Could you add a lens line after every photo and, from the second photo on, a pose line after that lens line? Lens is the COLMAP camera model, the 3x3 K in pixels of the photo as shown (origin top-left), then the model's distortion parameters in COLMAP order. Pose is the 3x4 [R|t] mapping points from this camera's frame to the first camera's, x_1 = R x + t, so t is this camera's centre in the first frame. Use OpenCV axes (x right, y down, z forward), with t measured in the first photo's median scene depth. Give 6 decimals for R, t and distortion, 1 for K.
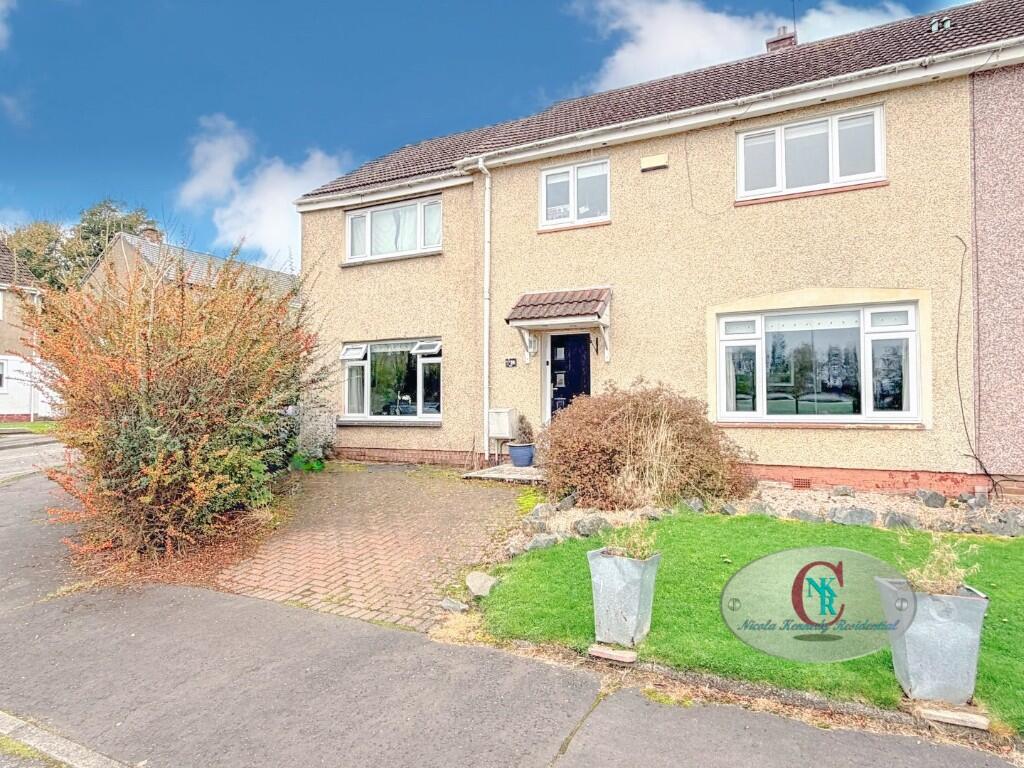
lens RADIAL K [[620.1, 0, 511.7], [0, 620.1, 387.4], [0, 0, 1]] dist [0.000158, 0.001237]
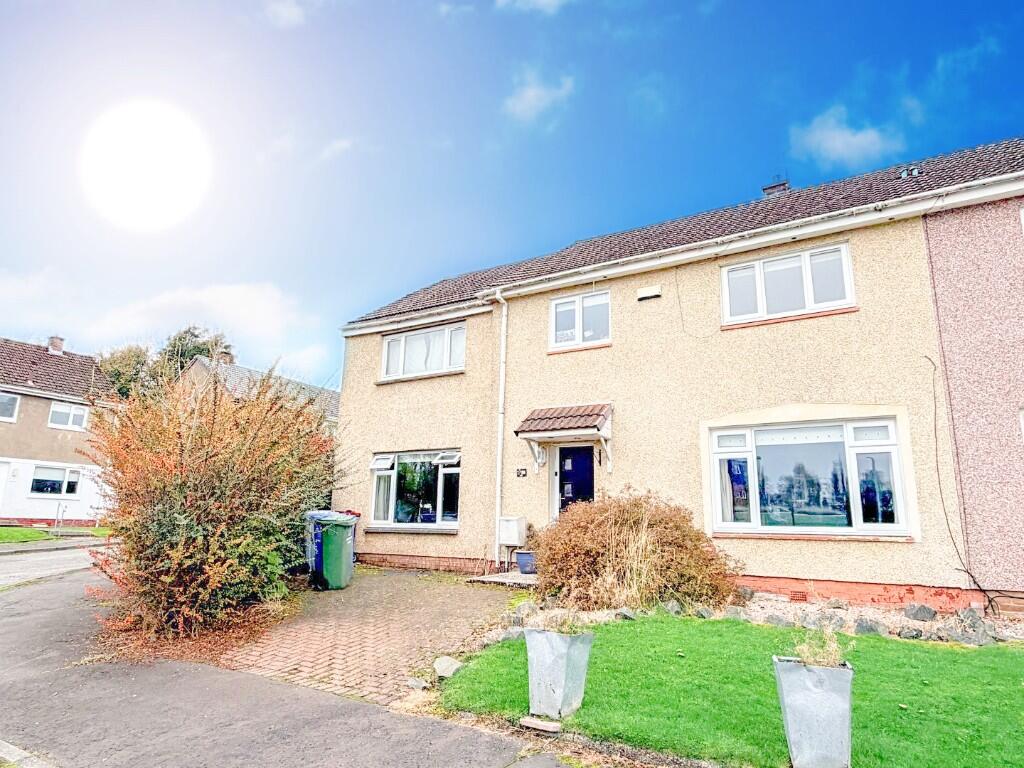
lens RADIAL K [[620.1, 0, 511.7], [0, 620.1, 387.4], [0, 0, 1]] dist [0.000158, 0.001237]
pose [[0.996121, 0.004414, -0.087889, 0.099169], [-0.021273, 0.981197, -0.191836, 0.027748], [0.085390, 0.192961, 0.977484, -0.090884]]
